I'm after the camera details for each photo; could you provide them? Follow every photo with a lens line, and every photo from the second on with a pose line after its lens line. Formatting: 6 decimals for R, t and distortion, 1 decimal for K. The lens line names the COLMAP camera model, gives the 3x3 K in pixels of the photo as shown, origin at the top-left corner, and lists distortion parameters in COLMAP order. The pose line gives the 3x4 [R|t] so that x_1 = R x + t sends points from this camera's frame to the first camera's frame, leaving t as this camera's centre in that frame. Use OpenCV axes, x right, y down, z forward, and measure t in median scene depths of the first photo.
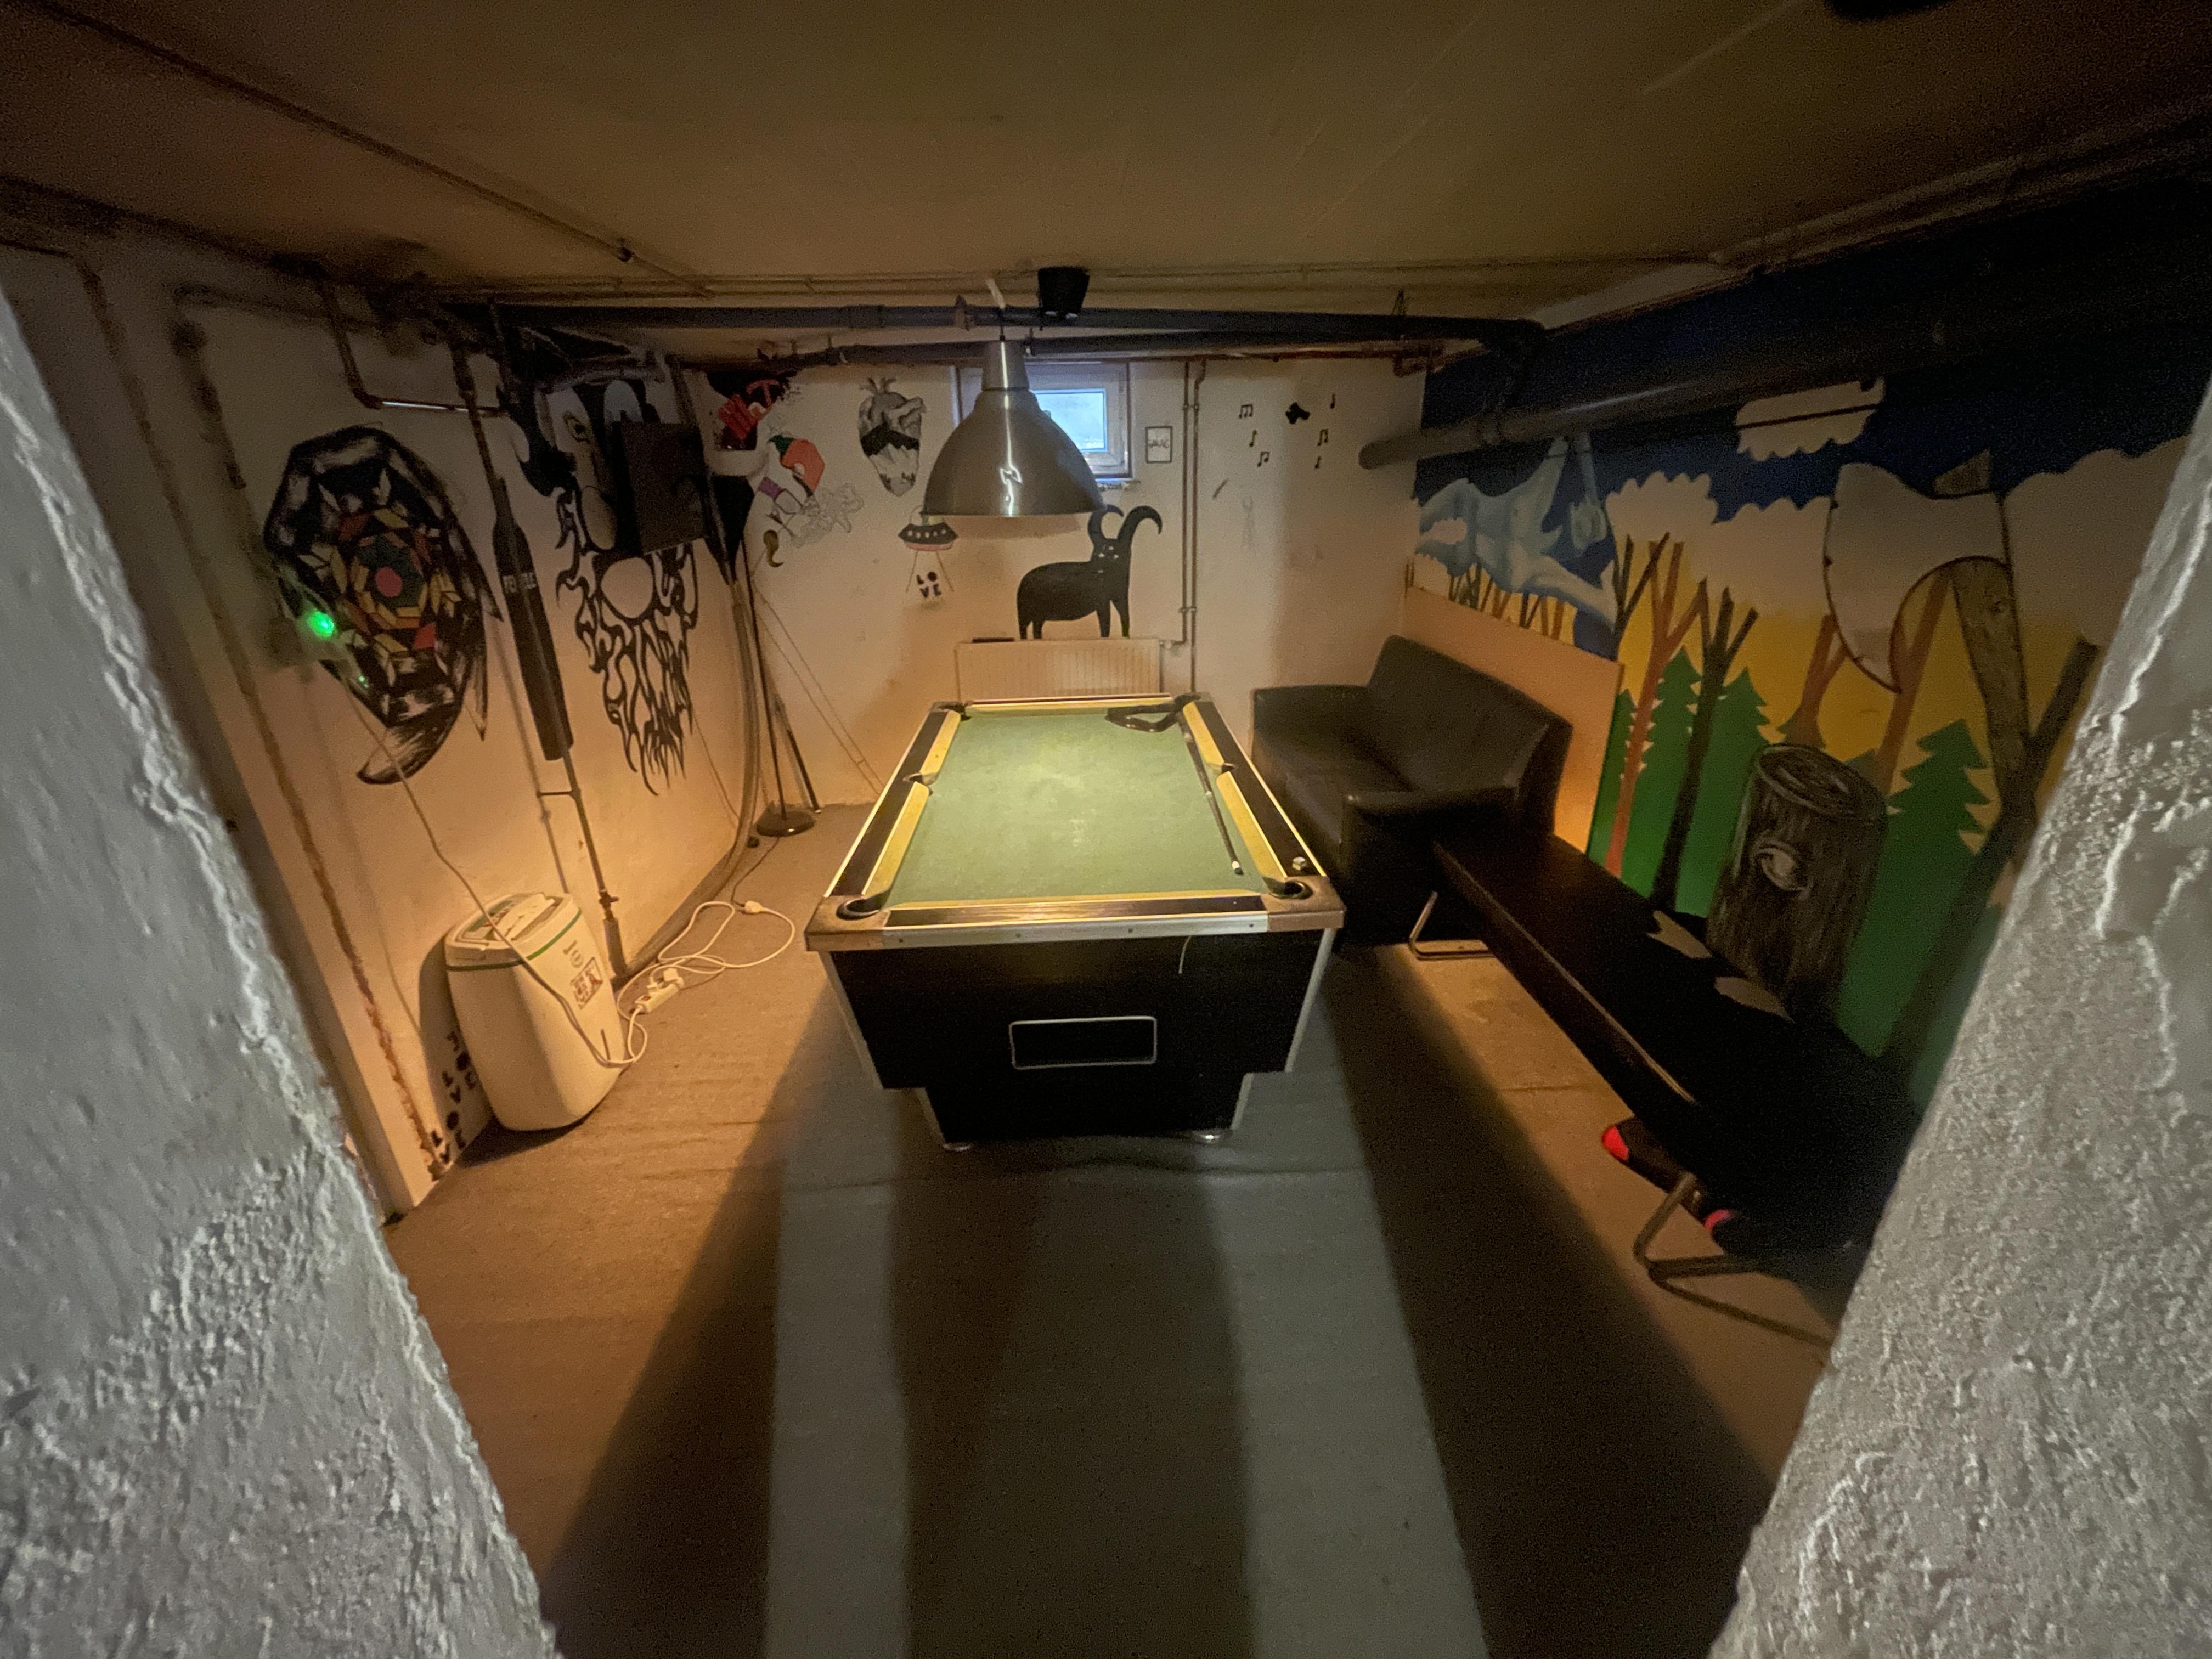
lens RADIAL K [[898.8, 0, 1101.0], [0, 898.8, 830.4], [0, 0, 1]] dist [-0.003634, 0.000220]
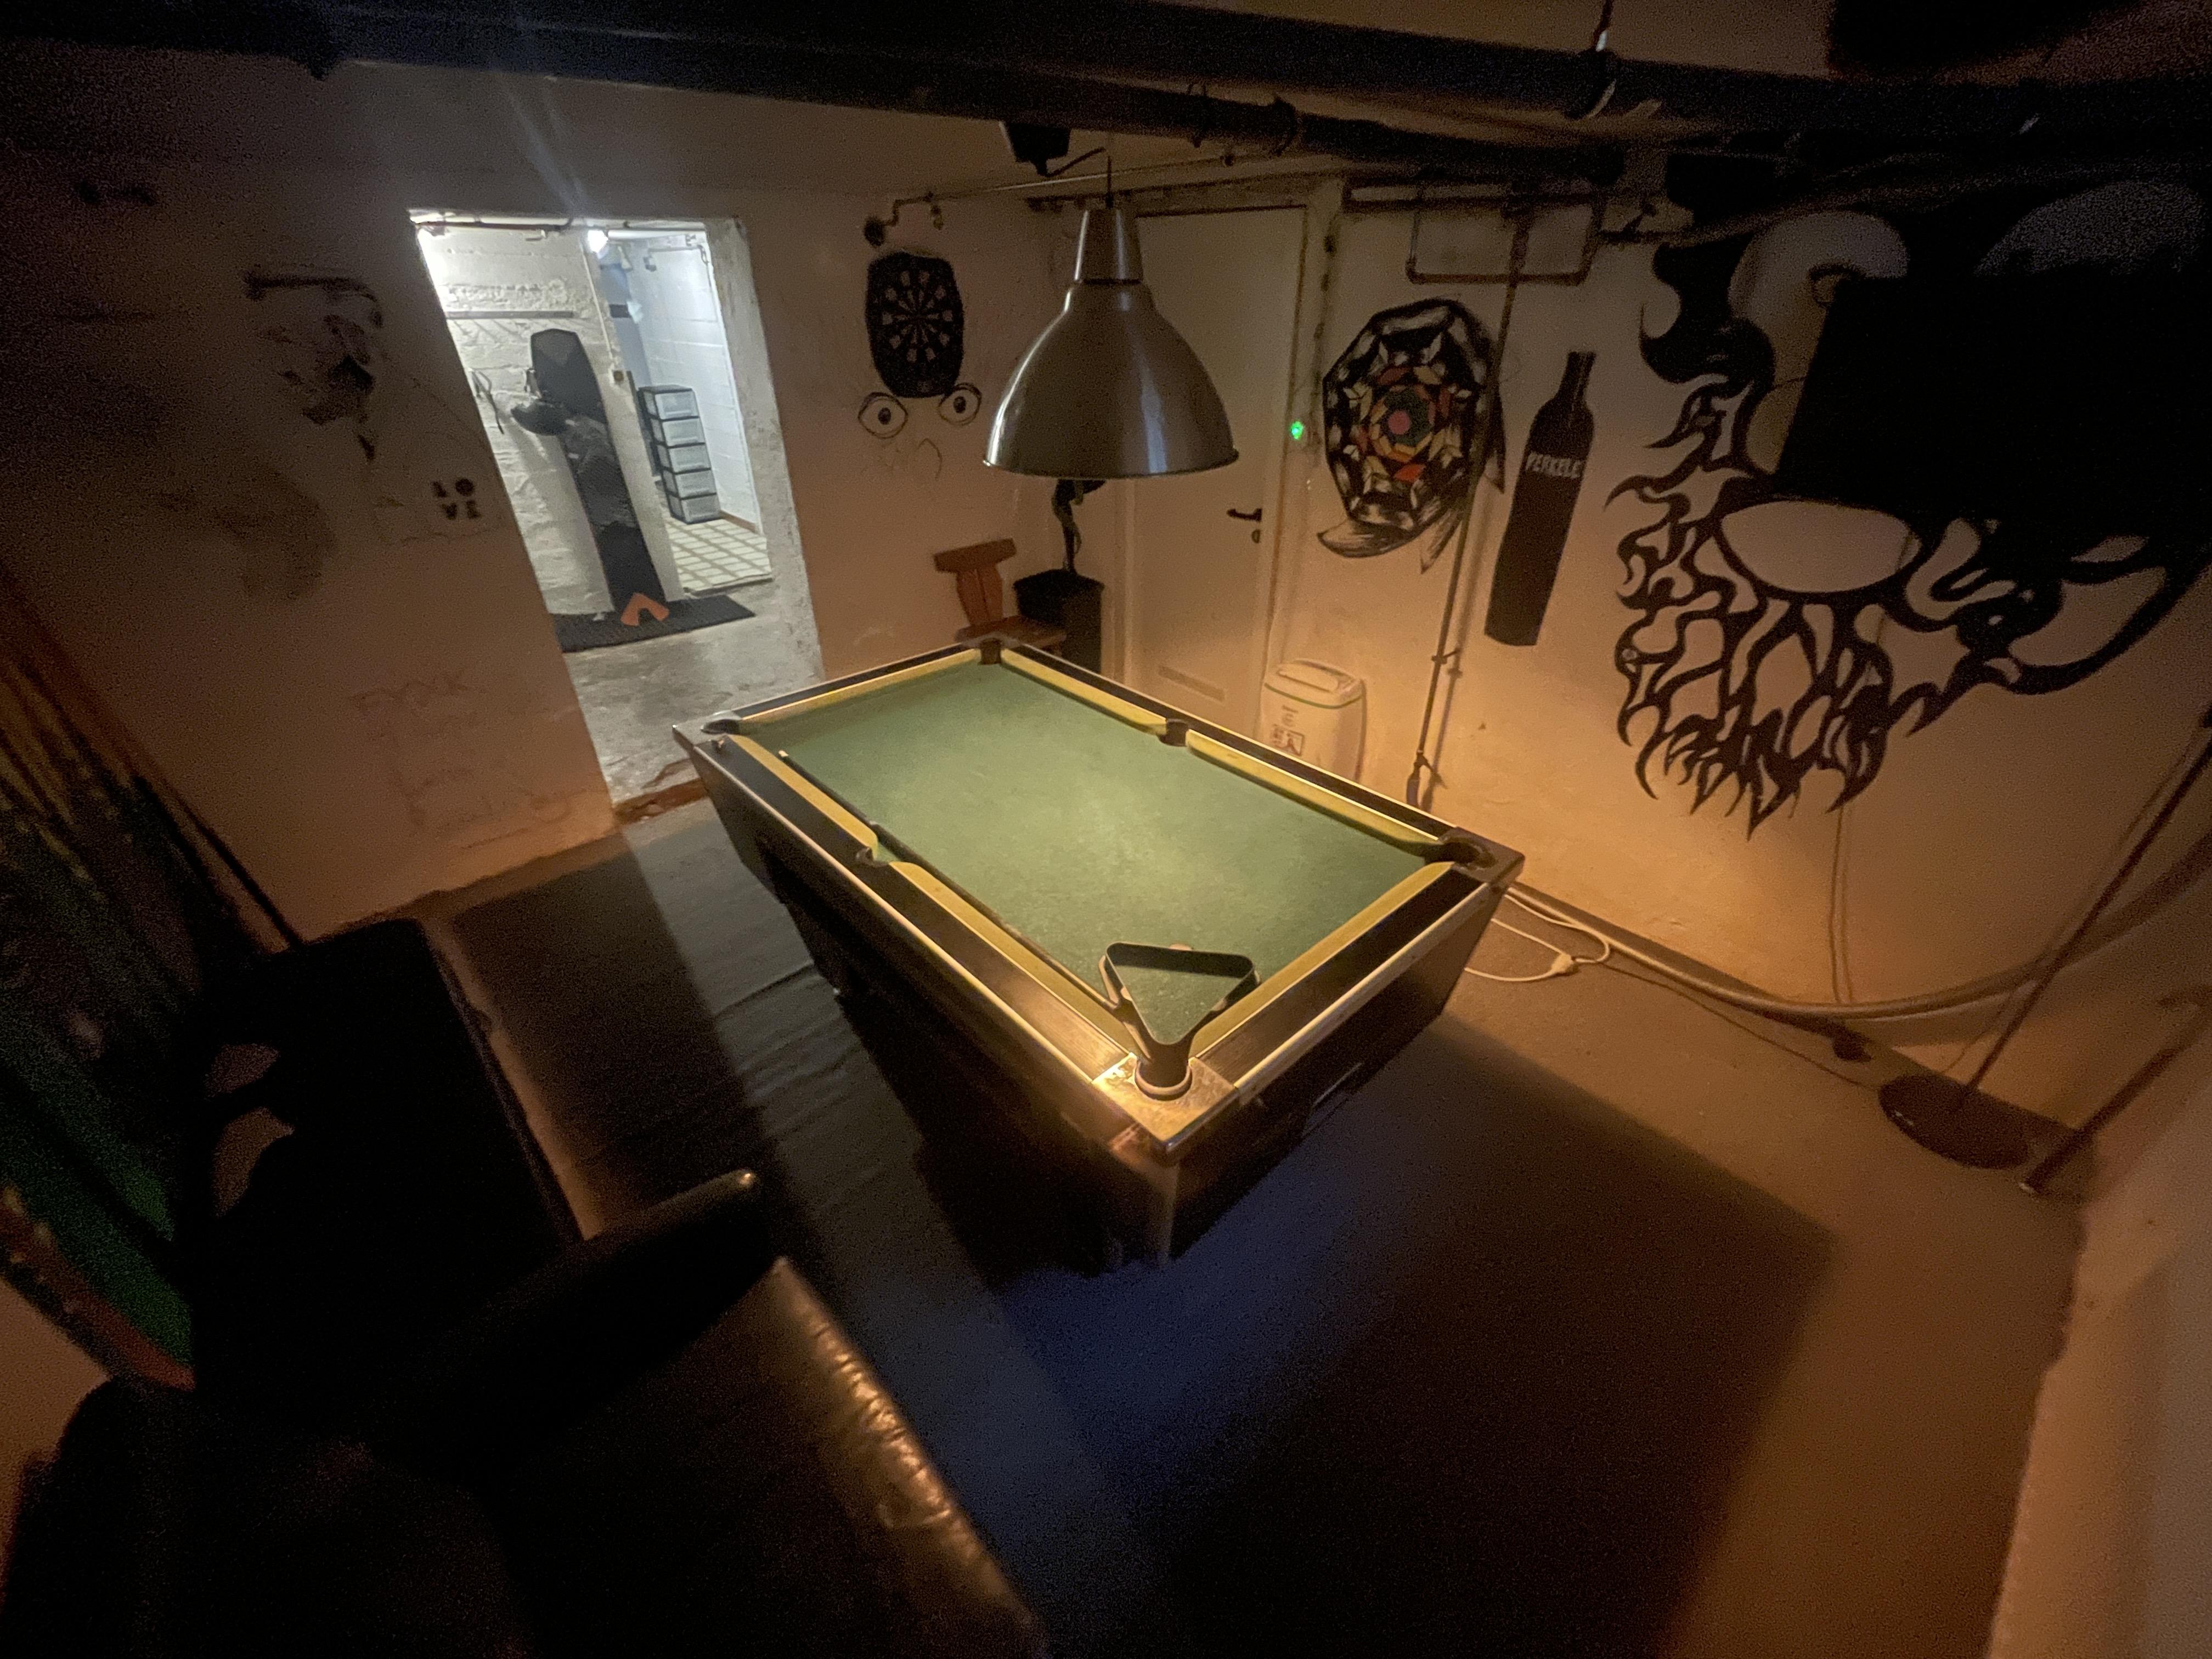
lens RADIAL K [[898.8, 0, 1105.9], [0, 898.8, 815.6], [0, 0, 1]] dist [-0.003634, 0.000220]
pose [[-0.776535, 0.355490, -0.520211, 0.403999], [-0.210331, 0.632020, 0.745863, -0.753888], [0.593931, 0.688606, -0.416015, 1.582802]]
